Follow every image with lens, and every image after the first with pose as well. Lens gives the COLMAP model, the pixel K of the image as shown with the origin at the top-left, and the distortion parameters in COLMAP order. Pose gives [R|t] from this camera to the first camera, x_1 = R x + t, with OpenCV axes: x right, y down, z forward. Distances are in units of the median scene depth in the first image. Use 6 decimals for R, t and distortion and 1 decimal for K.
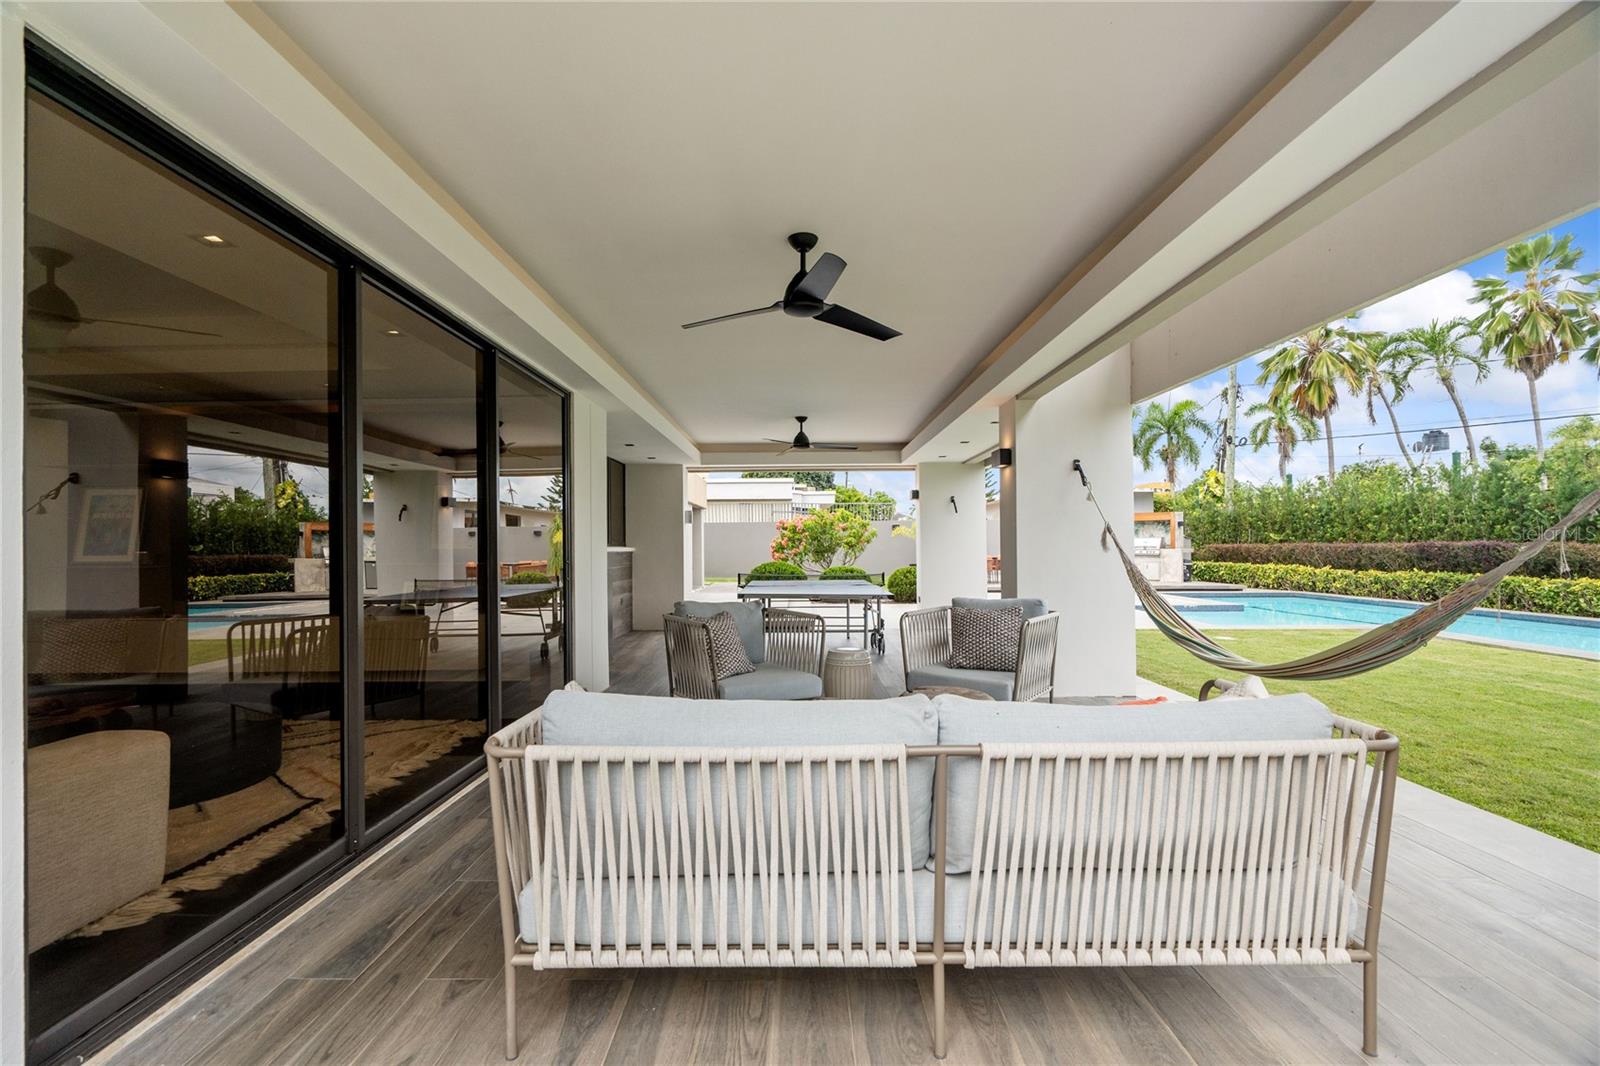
lens RADIAL K [[709.8, 0, 795.8], [0, 709.8, 534.8], [0, 0, 1]] dist [-0.002863, 0.000278]
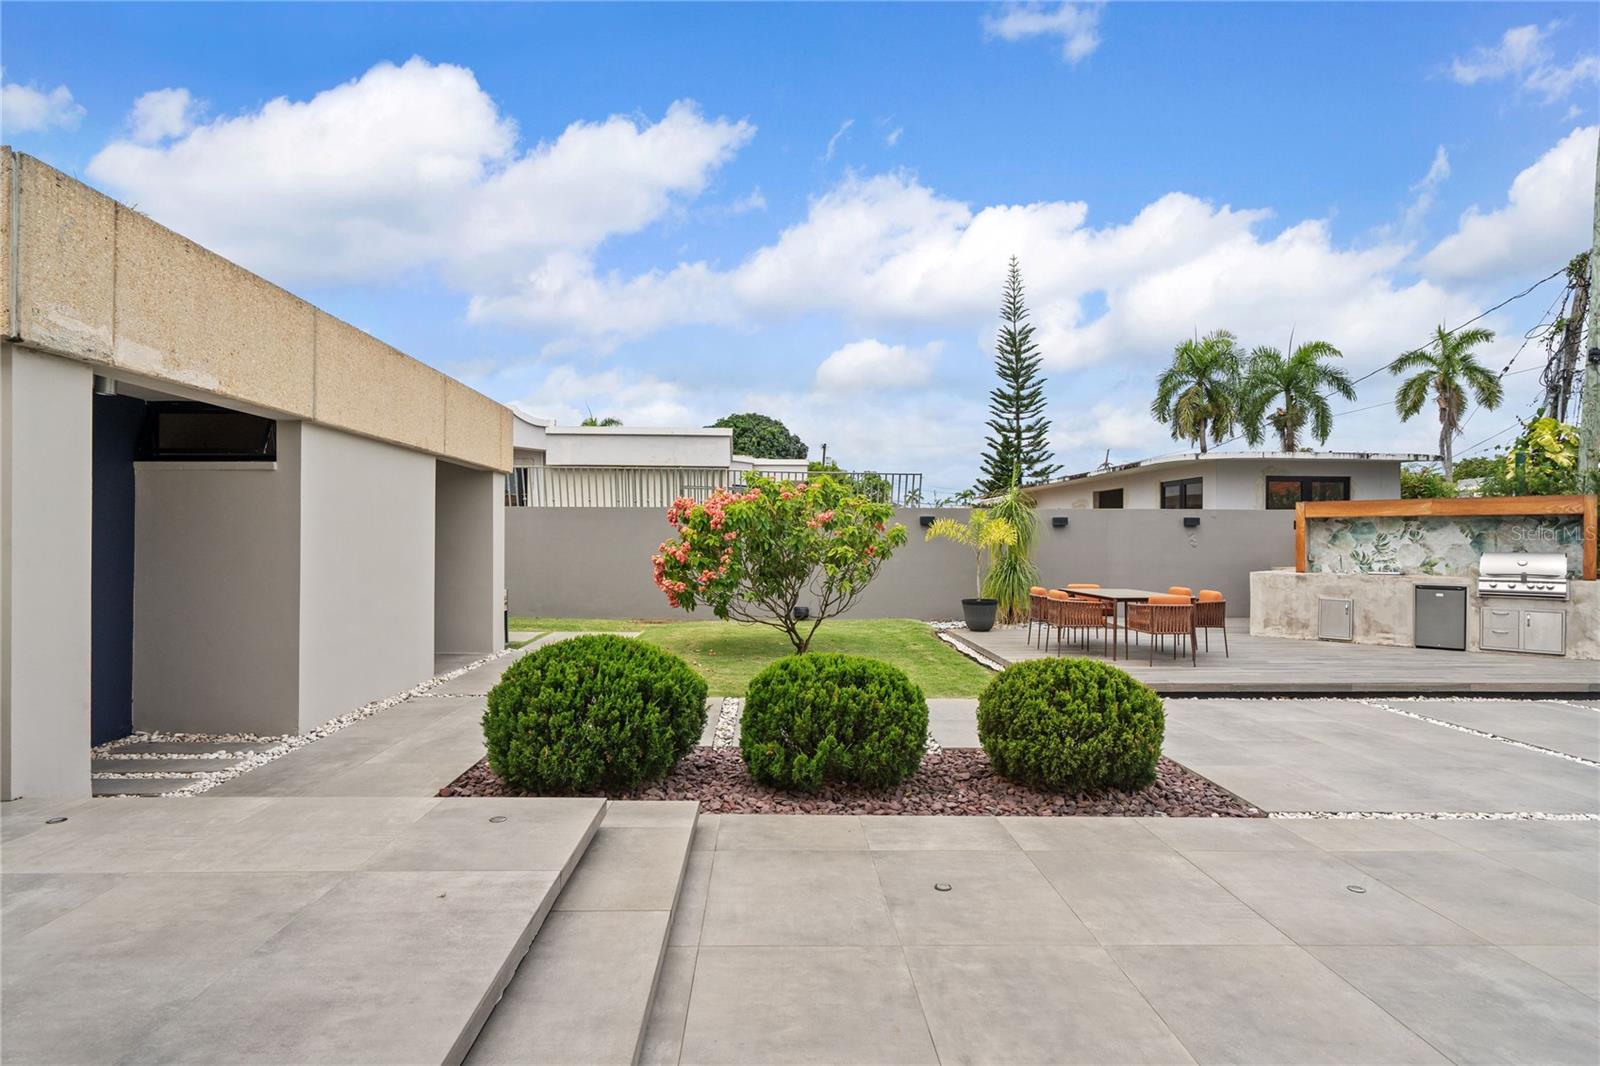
lens RADIAL K [[852.3, 0, 800.0], [0, 852.3, 533.0], [0, 0, 1]] dist [0.000574, -0.000061]
pose [[0.998775, 0.013250, 0.047674, 0.027045], [-0.013500, 0.999897, 0.004922, -0.004868], [-0.047604, -0.005559, 0.998851, 0.477023]]
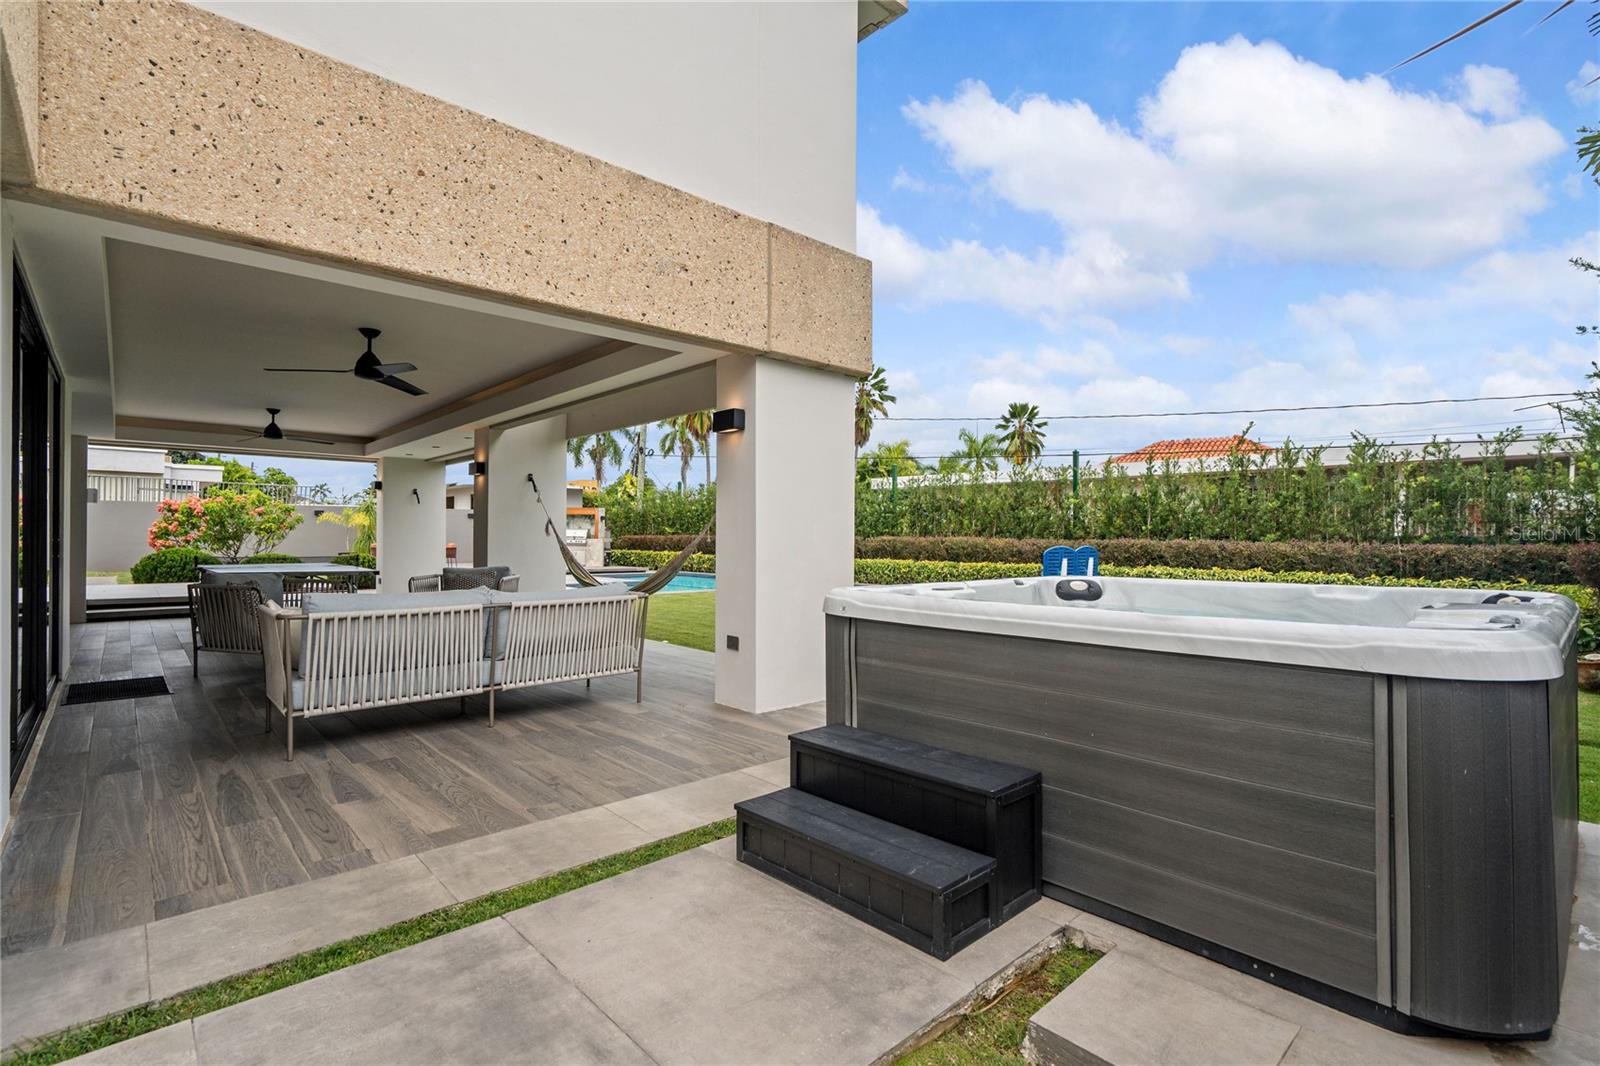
lens RADIAL K [[737.9, 0, 791.5], [0, 737.9, 536.5], [0, 0, 1]] dist [-0.001654, 0.001106]
pose [[0.736900, 0.010572, 0.675919, -0.062439], [-0.020737, 0.999761, 0.006971, 0.000605], [-0.675683, -0.019153, 0.736943, -0.130006]]
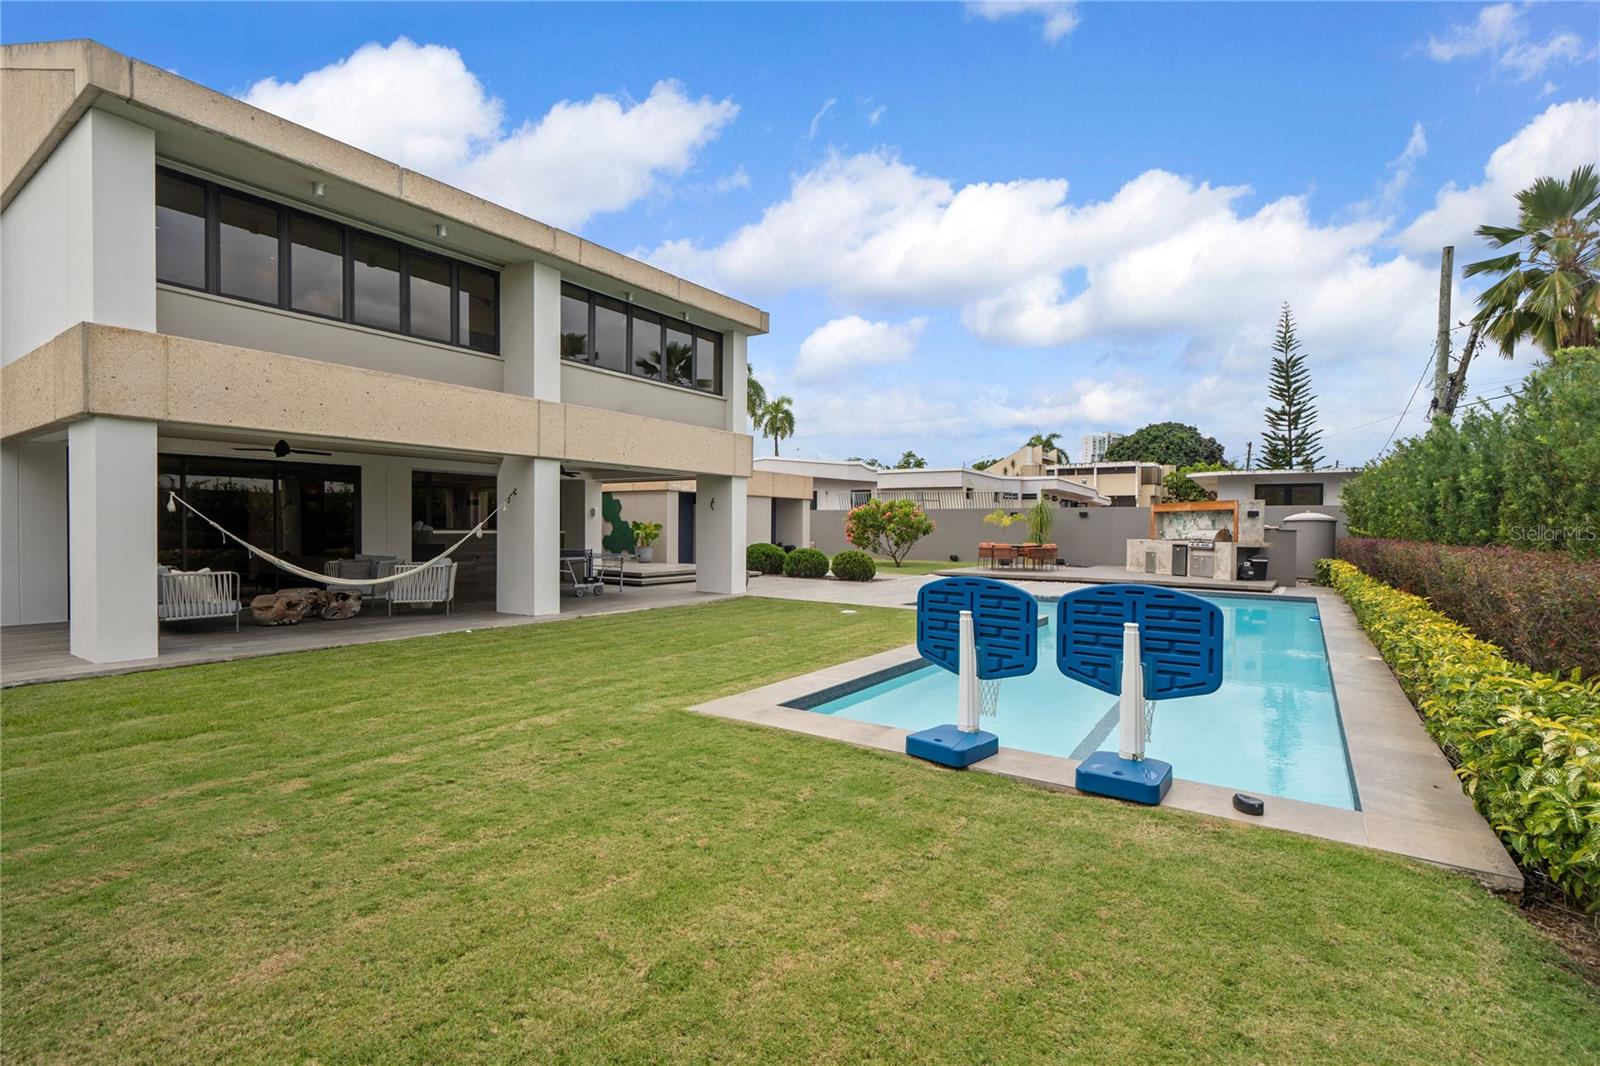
lens RADIAL K [[737.9, 0, 791.5], [0, 737.9, 536.5], [0, 0, 1]] dist [-0.001654, 0.001106]
pose [[0.817110, 0.023933, -0.575985, 0.585420], [-0.007775, 0.999504, 0.030501, -0.010126], [0.576429, -0.020445, 0.816891, -0.060070]]
